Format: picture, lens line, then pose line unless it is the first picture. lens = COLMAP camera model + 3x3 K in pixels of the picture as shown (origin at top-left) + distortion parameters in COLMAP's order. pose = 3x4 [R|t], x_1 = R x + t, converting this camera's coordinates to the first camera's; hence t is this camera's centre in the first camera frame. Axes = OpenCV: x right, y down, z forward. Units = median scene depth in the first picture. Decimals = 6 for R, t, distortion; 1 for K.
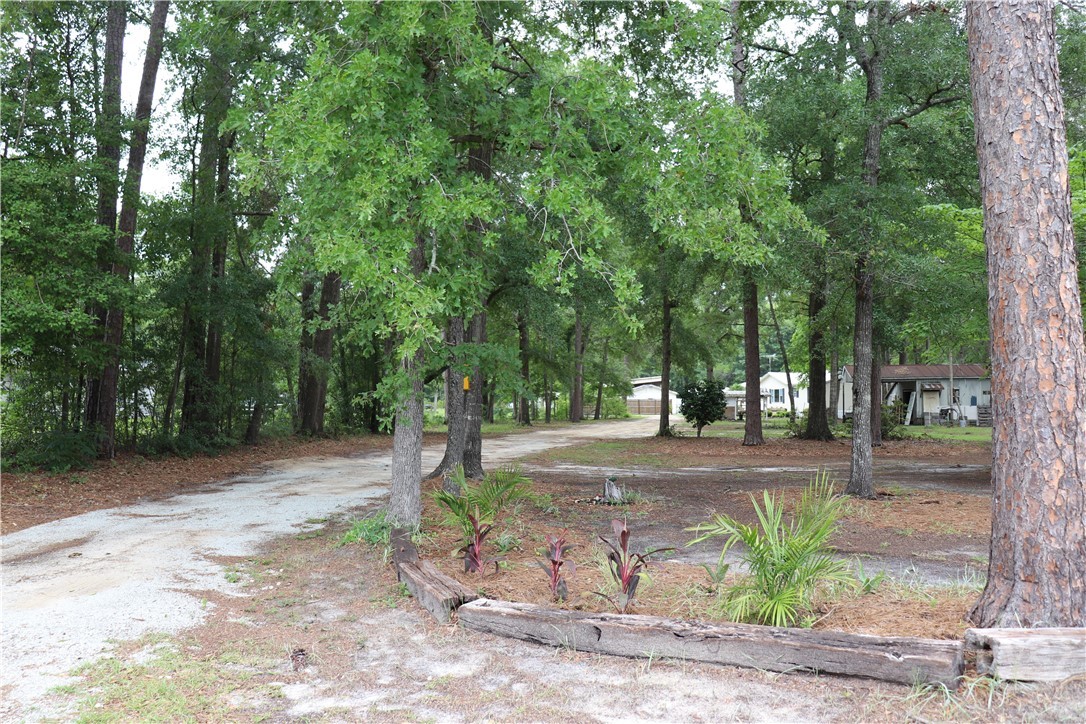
lens RADIAL K [[883.5, 0, 535.4], [0, 883.5, 347.1], [0, 0, 1]] dist [-0.174057, 0.155439]
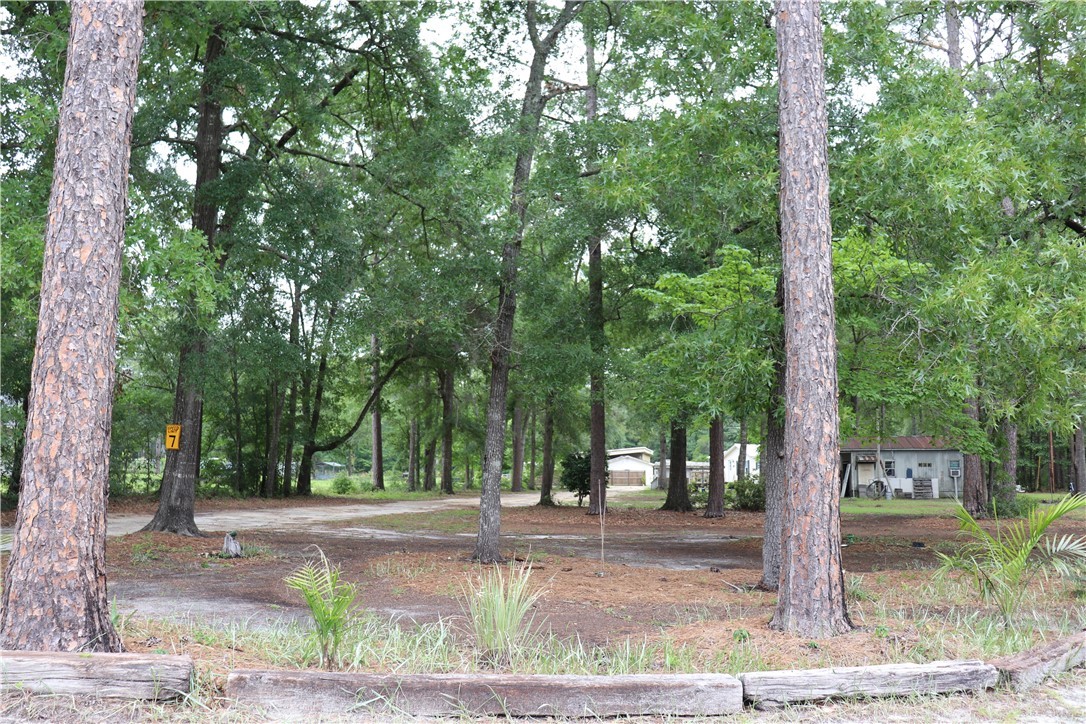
lens RADIAL K [[883.5, 0, 535.4], [0, 883.5, 347.1], [0, 0, 1]] dist [-0.174057, 0.155439]
pose [[0.999617, 0.008089, -0.026471, 0.219979], [-0.010172, 0.996779, -0.079551, 0.001971], [0.025743, 0.079790, 0.996479, -0.020934]]
